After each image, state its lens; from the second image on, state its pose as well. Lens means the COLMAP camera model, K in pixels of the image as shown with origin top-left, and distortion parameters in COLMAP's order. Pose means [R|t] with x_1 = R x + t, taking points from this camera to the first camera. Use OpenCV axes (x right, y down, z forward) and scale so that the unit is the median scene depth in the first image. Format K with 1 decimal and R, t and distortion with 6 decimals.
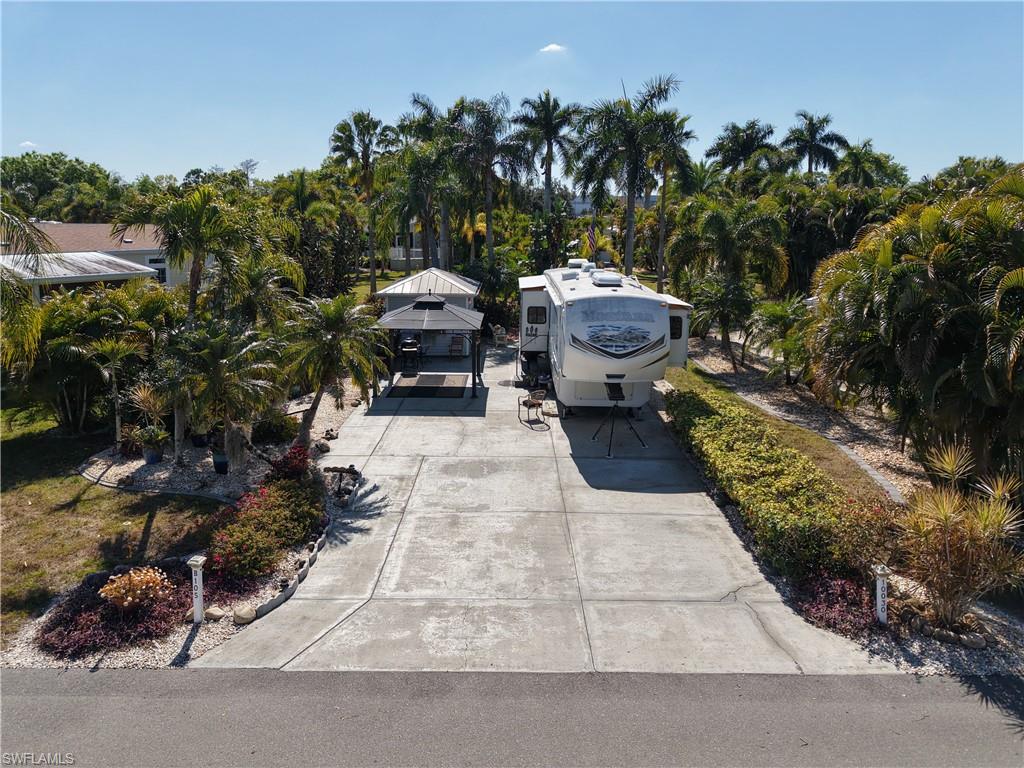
lens RADIAL K [[717.1, 0, 510.5], [0, 717.1, 312.5], [0, 0, 1]] dist [0.013342, -0.009590]
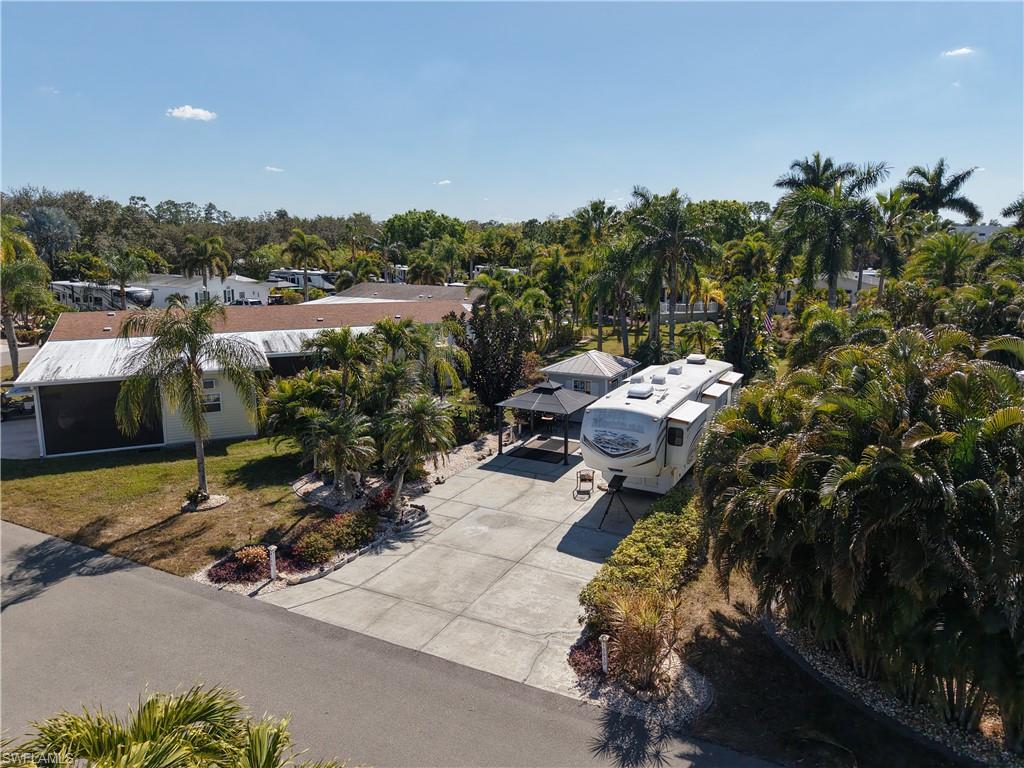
lens RADIAL K [[701.6, 0, 539.8], [0, 701.6, 363.1], [0, 0, 1]] dist [0.007571, -0.003133]
pose [[0.900912, 0.075314, -0.427416, 0.695330], [-0.059463, 0.996961, 0.050336, -0.204510], [0.429908, -0.019933, 0.902653, -0.277537]]
